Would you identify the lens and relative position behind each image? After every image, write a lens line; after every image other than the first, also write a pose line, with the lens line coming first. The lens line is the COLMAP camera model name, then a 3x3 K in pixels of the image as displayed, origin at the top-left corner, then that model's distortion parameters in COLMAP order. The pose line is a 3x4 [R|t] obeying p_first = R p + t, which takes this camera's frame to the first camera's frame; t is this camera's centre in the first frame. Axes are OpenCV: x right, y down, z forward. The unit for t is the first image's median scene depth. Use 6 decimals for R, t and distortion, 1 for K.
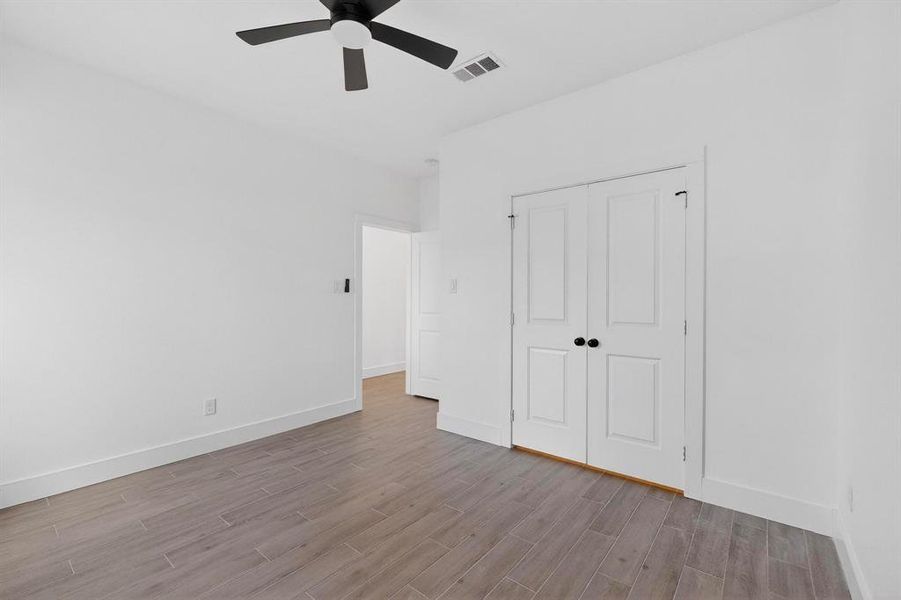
lens RADIAL K [[394.7, 0, 446.1], [0, 394.7, 296.4], [0, 0, 1]] dist [-0.016132, -0.000180]
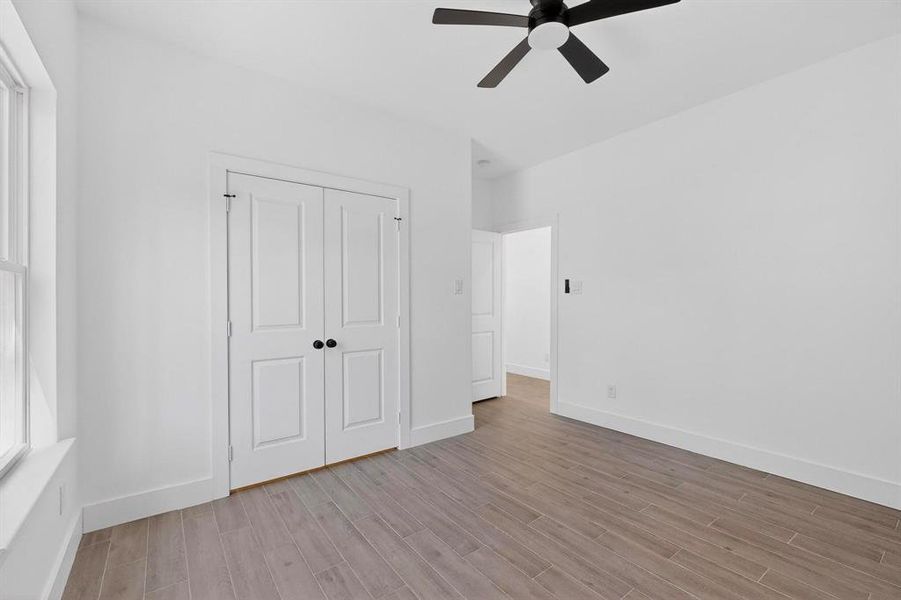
lens RADIAL K [[391.4, 0, 450.5], [0, 391.4, 300.0], [0, 0, 1]] dist [0.000410, -0.000196]
pose [[0.244242, -0.008860, 0.969674, -0.536732], [0.008906, 0.999937, 0.006894, -0.000988], [-0.969674, 0.006952, 0.244305, 0.440512]]
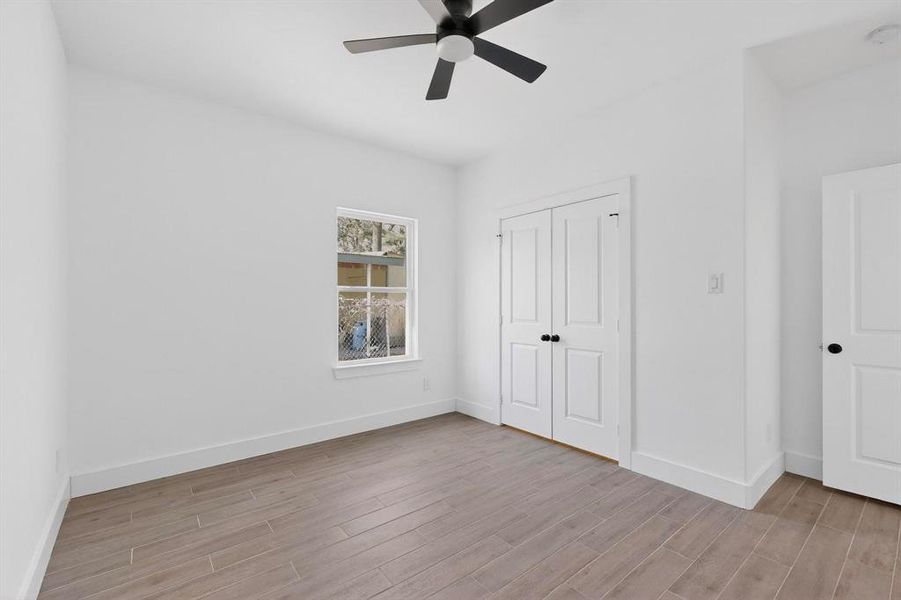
lens RADIAL K [[391.4, 0, 450.5], [0, 391.4, 300.0], [0, 0, 1]] dist [0.000410, -0.000196]
pose [[0.978893, -0.007783, -0.204226, 0.301836], [0.007045, 0.999966, -0.004343, 0.000936], [0.204253, 0.002813, 0.978914, -0.249674]]
